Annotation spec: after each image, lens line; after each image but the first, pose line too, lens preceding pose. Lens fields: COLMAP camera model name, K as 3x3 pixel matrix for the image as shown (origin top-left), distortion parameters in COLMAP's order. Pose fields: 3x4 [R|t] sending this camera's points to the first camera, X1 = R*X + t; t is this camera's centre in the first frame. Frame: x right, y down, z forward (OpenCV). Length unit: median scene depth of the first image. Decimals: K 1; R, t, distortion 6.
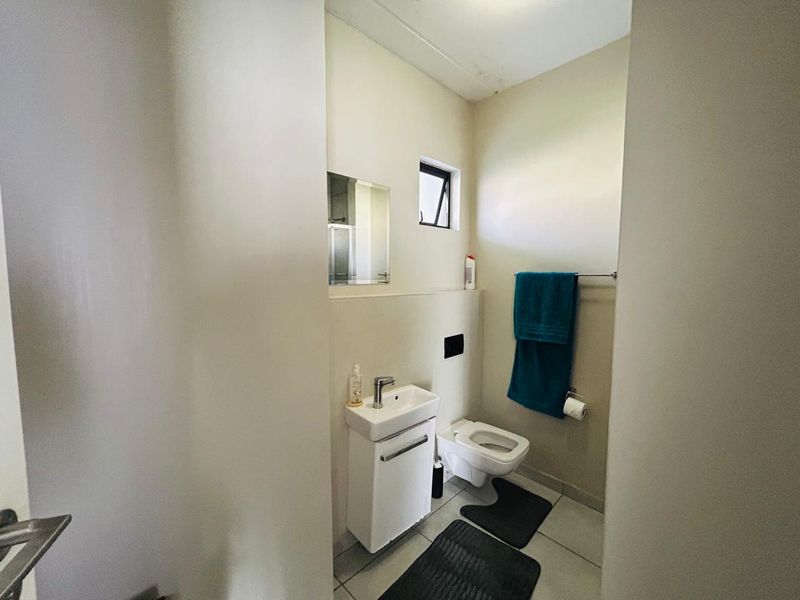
lens RADIAL K [[323.5, 0, 400.0], [0, 323.5, 300.0], [0, 0, 1]] dist [-0.000280, -0.000181]
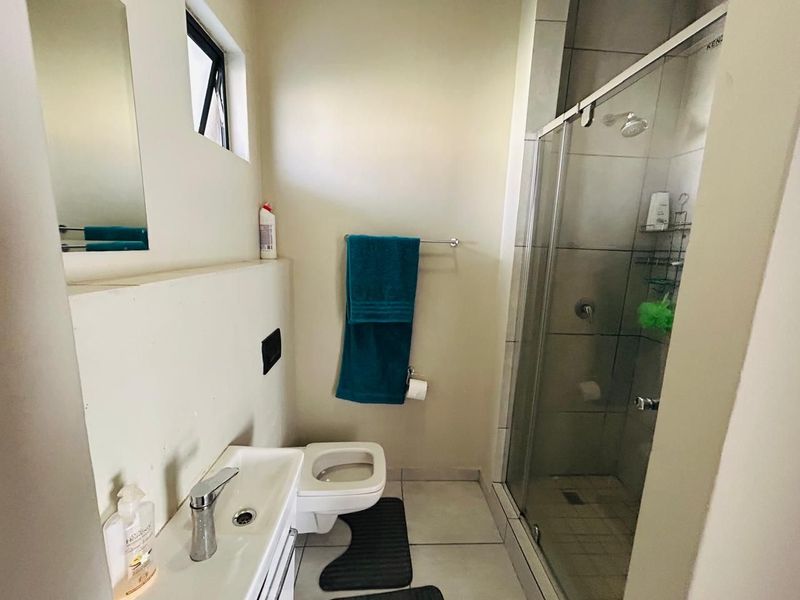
lens RADIAL K [[323.5, 0, 400.0], [0, 323.5, 300.0], [0, 0, 1]] dist [-0.000280, -0.000181]
pose [[0.653569, -0.111462, 0.748615, -0.133396], [0.029781, 0.992118, 0.121718, -0.024535], [-0.756281, -0.057256, 0.651737, 0.419005]]
